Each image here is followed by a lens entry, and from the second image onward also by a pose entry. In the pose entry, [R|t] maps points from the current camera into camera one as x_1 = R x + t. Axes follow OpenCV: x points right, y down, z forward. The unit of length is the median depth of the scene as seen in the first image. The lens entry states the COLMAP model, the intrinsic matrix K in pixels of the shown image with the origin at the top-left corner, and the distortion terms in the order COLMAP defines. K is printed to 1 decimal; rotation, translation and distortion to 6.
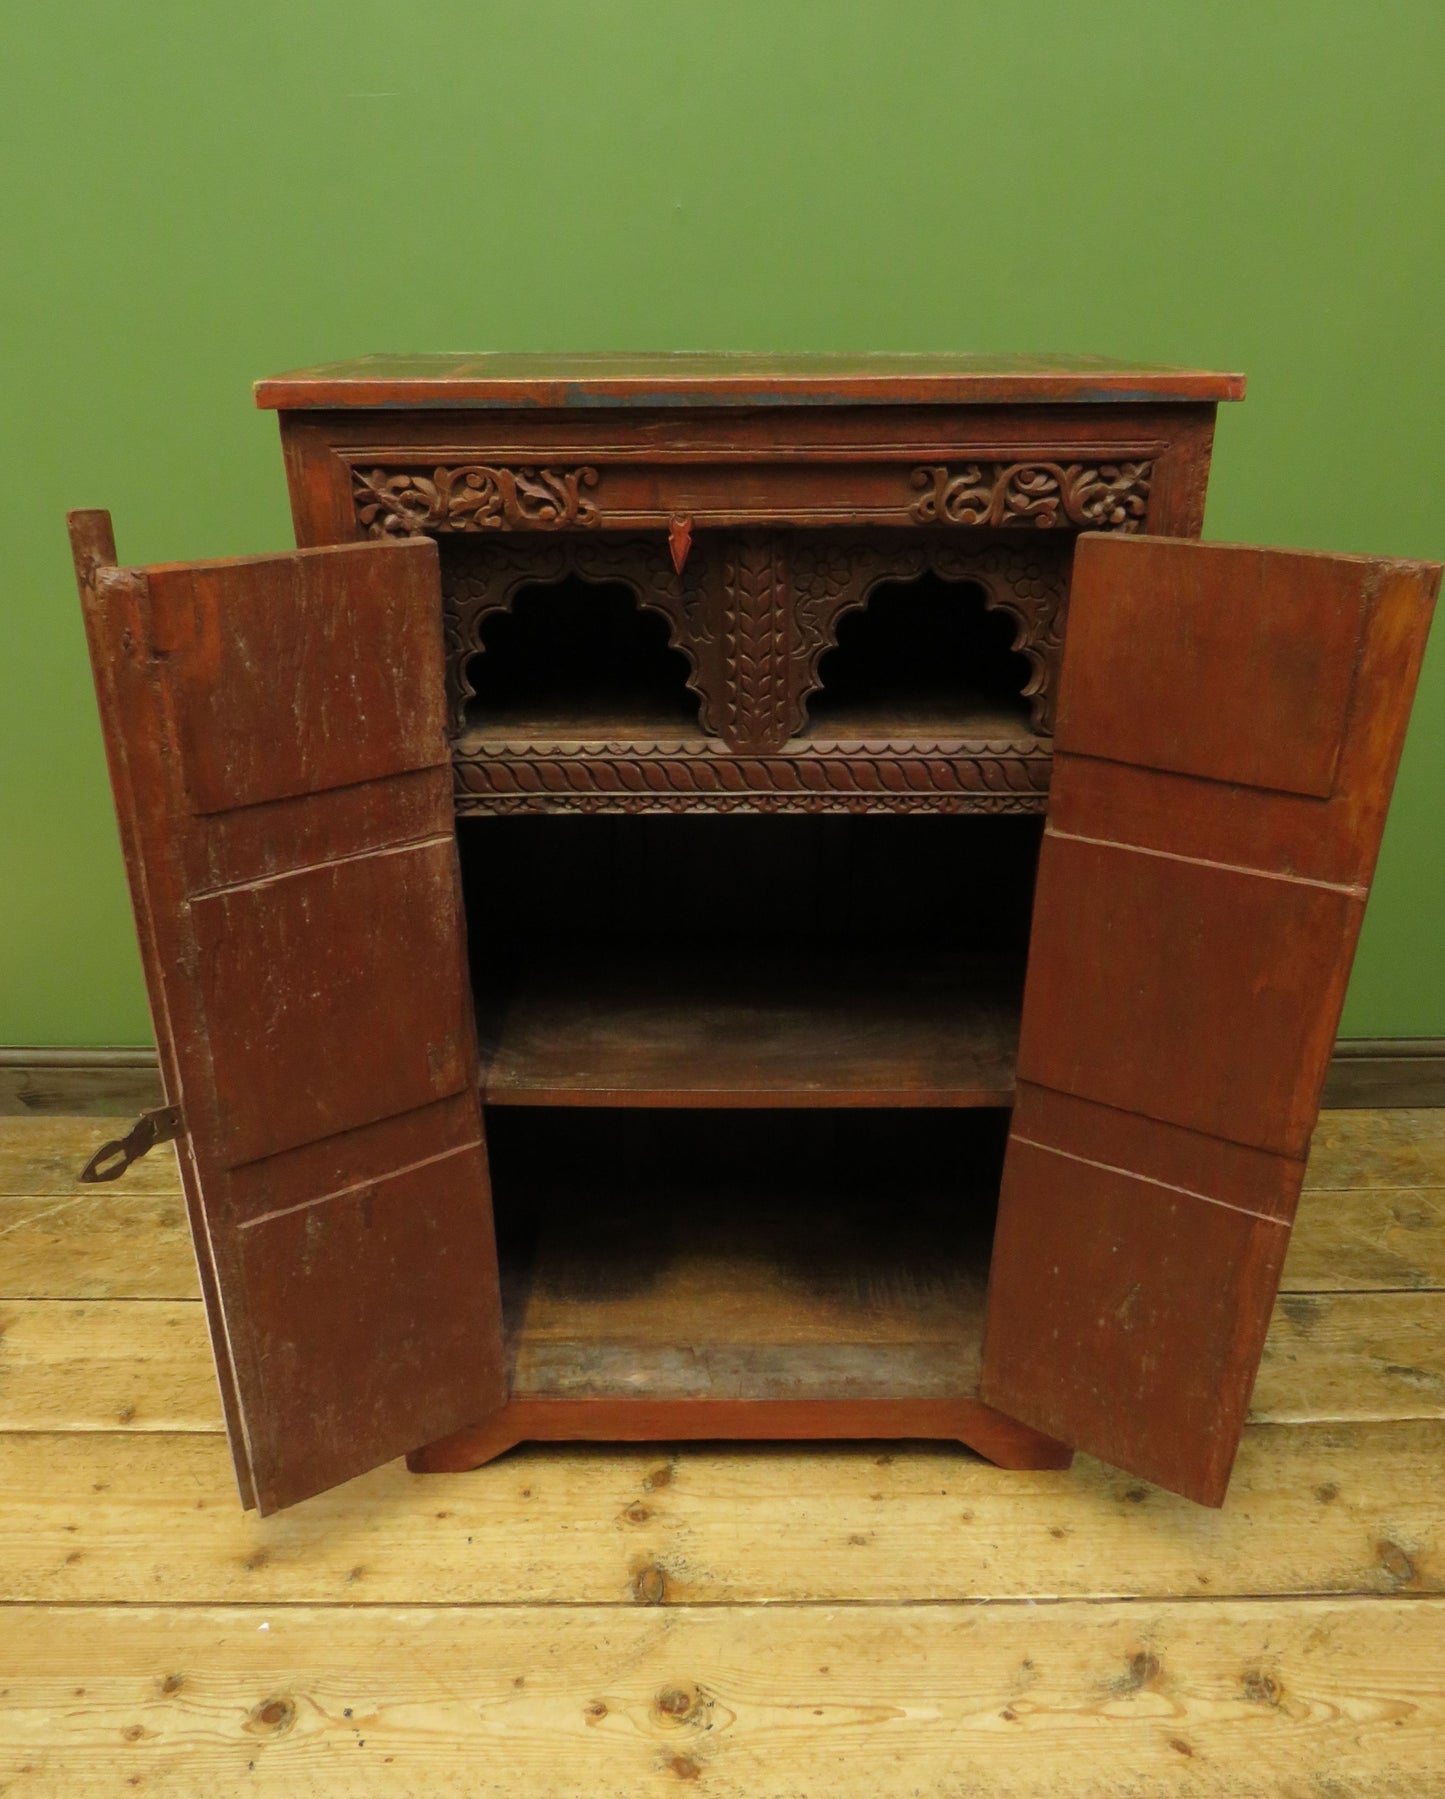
lens RADIAL K [[1366.9, 0, 733.3], [0, 1366.9, 930.2], [0, 0, 1]] dist [0.027613, -0.096900]
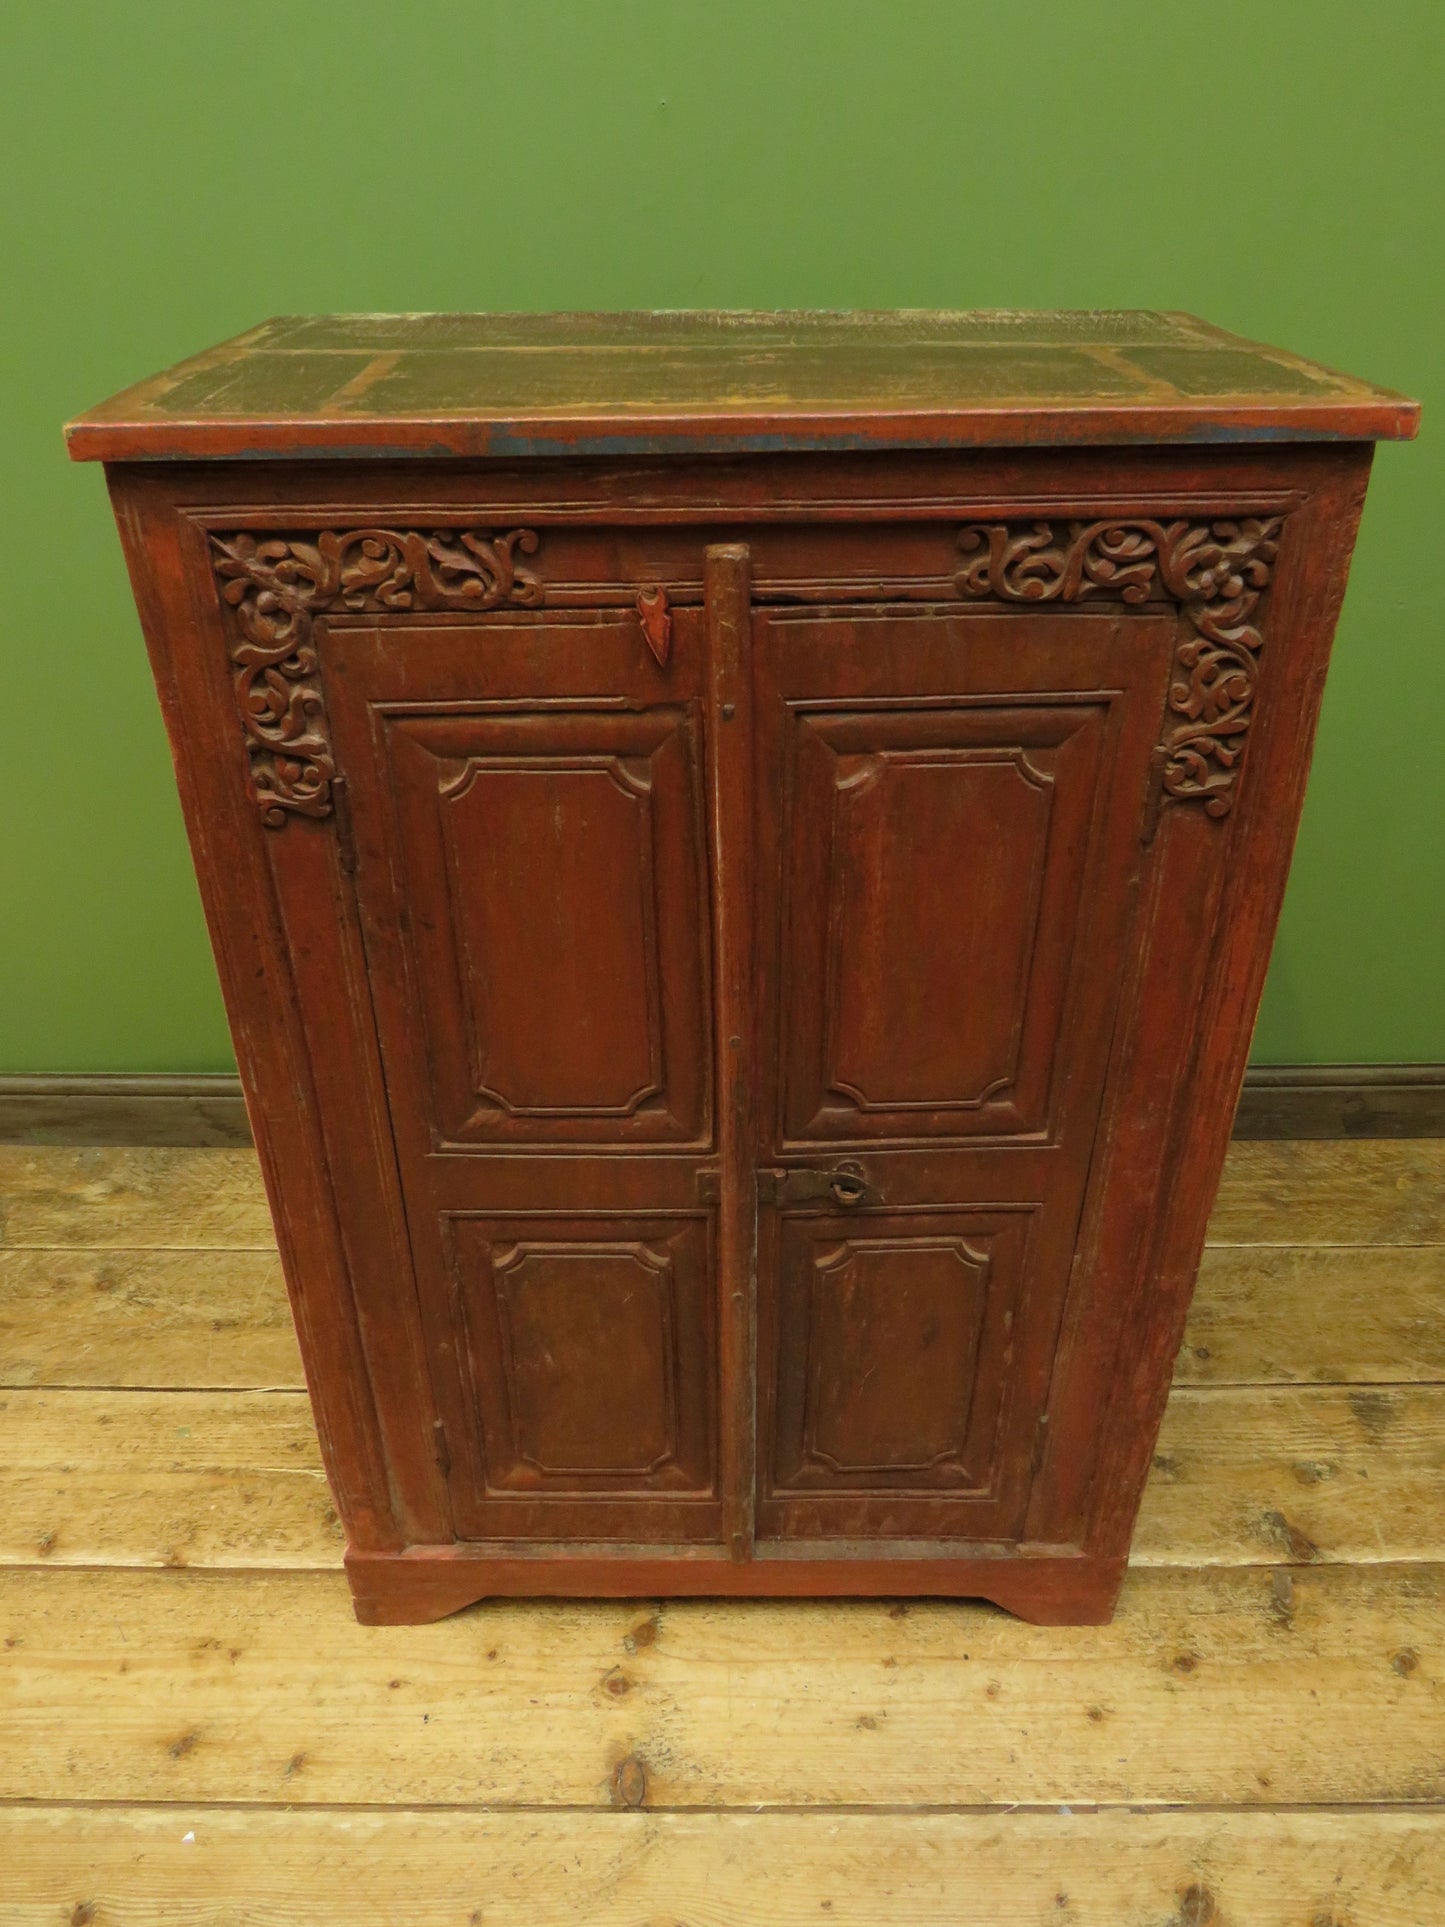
lens RADIAL K [[1378.8, 0, 725.2], [0, 1378.8, 933.3], [0, 0, 1]] dist [-0.013683, -0.005743]
pose [[0.999857, 0.004169, -0.016379, 0.014354], [-0.002497, 0.994904, 0.100796, -0.171618], [0.016716, -0.100741, 0.994772, 0.206496]]
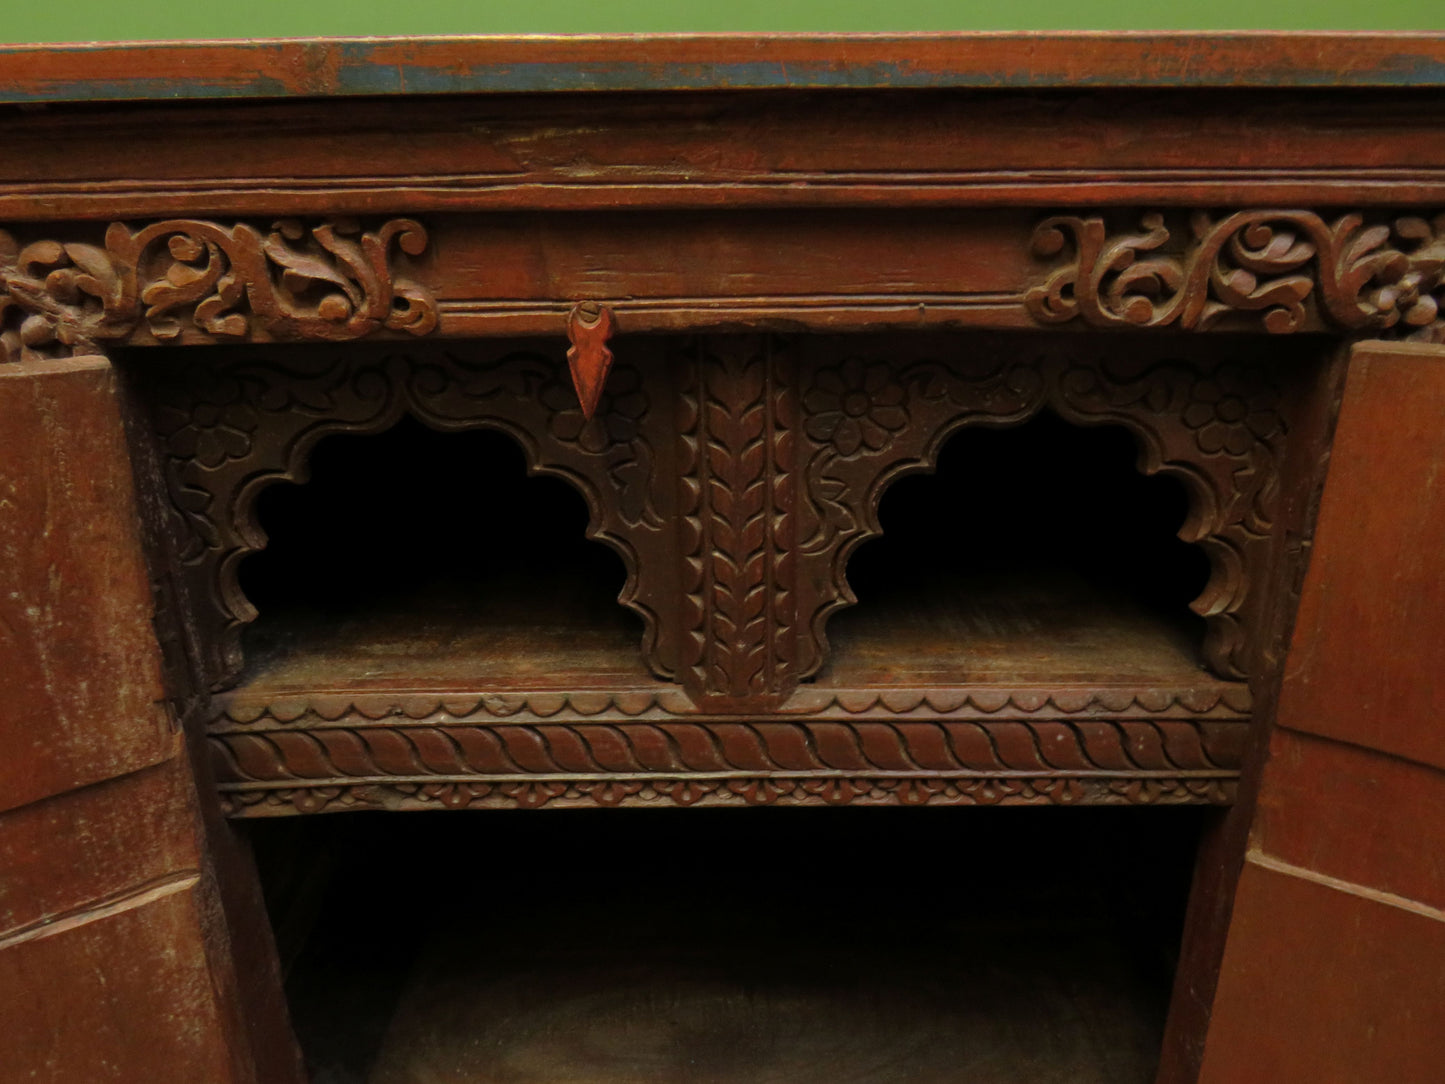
lens RADIAL K [[1074.3, 0, 721.7], [0, 1074.3, 571.8], [0, 0, 1]] dist [-0.029012, -0.000675]
pose [[0.999832, -0.000049, -0.018318, 0.017136], [-0.001048, 0.998205, -0.059881, -0.160870], [0.018288, 0.059890, 0.998037, 0.538049]]
